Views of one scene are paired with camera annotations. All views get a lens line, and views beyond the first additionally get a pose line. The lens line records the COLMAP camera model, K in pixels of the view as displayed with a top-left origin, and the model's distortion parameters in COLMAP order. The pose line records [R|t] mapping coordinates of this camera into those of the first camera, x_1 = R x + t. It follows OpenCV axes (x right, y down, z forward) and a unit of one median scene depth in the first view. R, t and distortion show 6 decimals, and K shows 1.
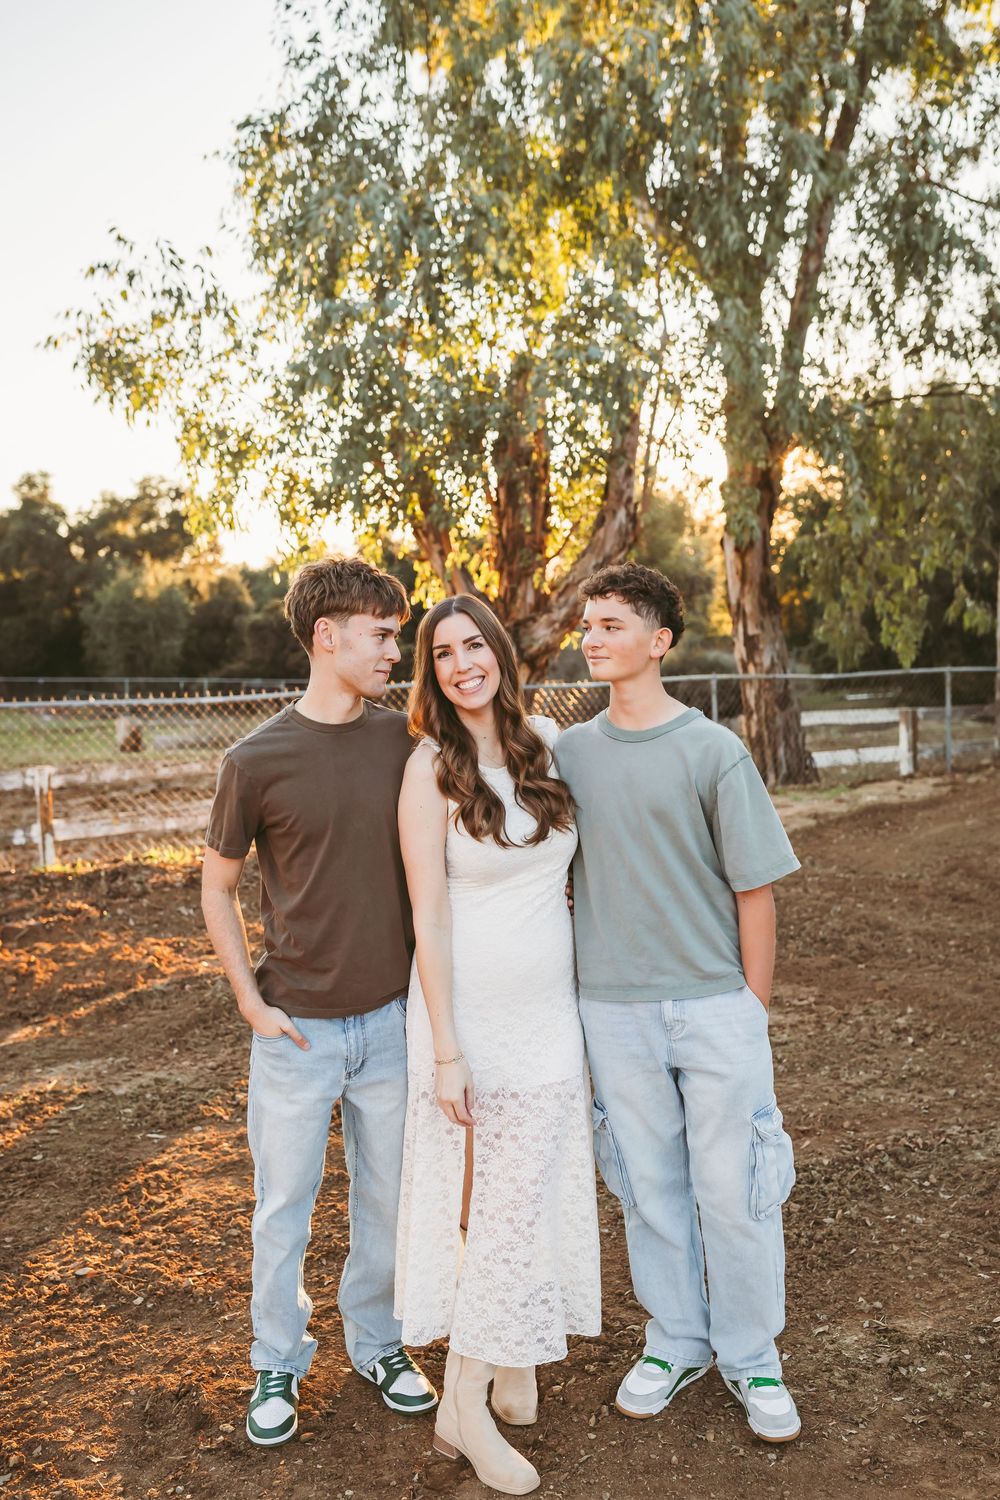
lens RADIAL K [[1422.7, 0, 497.8], [0, 1422.7, 746.7], [0, 0, 1]] dist [0.004111, -0.004745]
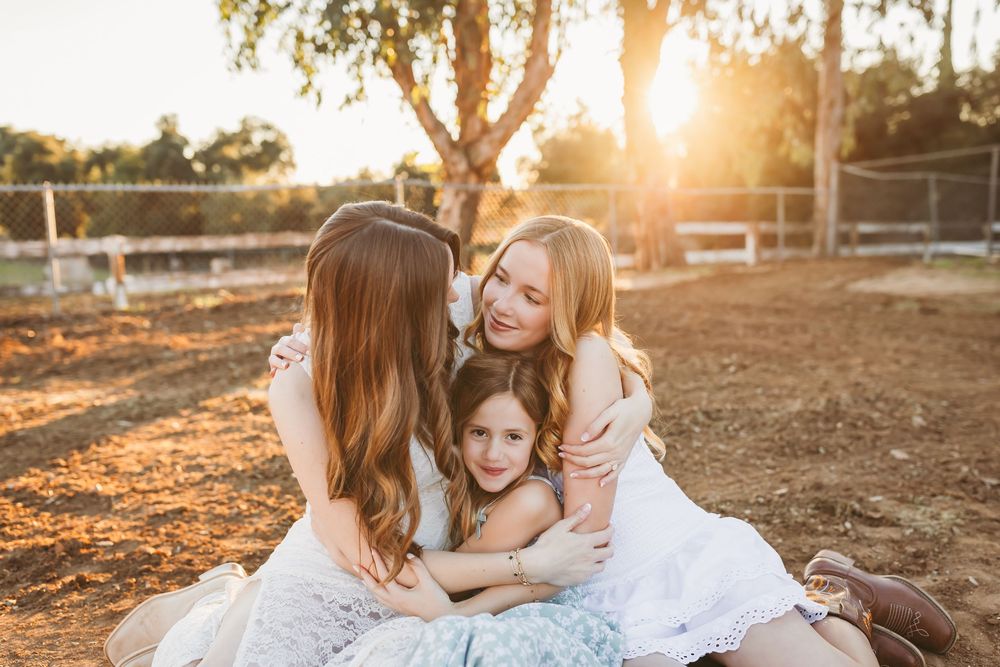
lens RADIAL K [[948.3, 0, 502.1], [0, 948.3, 347.3], [0, 0, 1]] dist [0.003128, -0.001907]
pose [[0.999904, -0.009068, 0.010431, 0.037560], [0.008644, 0.999163, 0.039982, 0.078479], [-0.010785, -0.039888, 0.999146, 0.073520]]
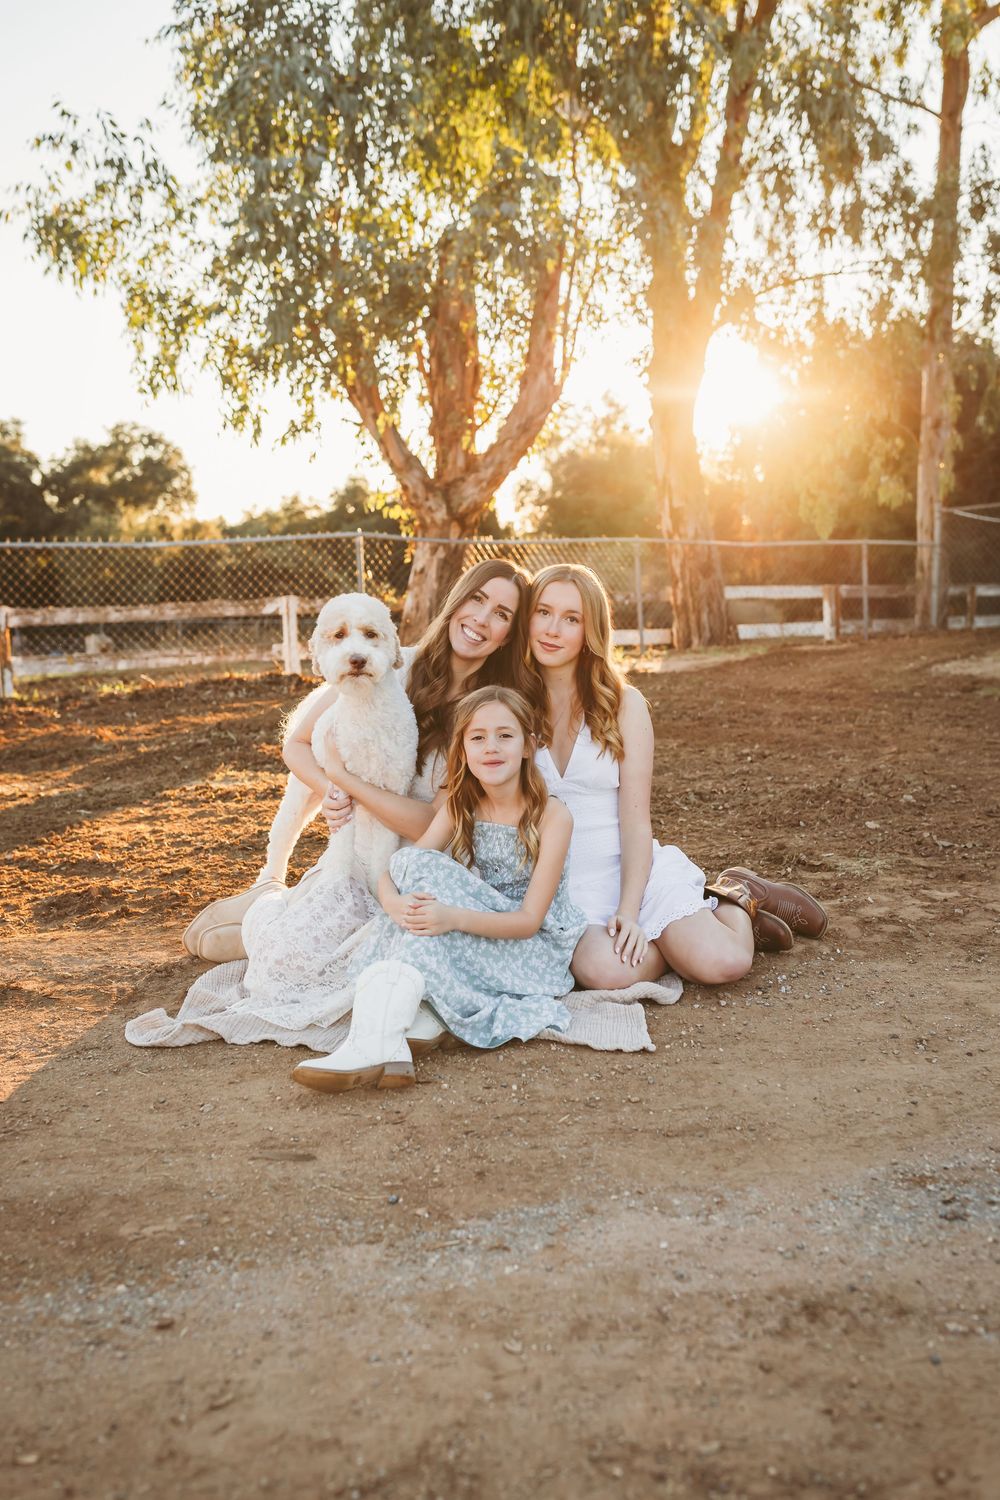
lens RADIAL K [[1422.5, 0, 500.0], [0, 1422.5, 750.0], [0, 0, 1]] dist [0.003128, -0.001907]
pose [[0.999863, -0.010324, 0.012953, 0.038805], [0.009939, 0.999516, 0.029472, 0.085475], [-0.013251, -0.029339, 0.999482, -0.075006]]
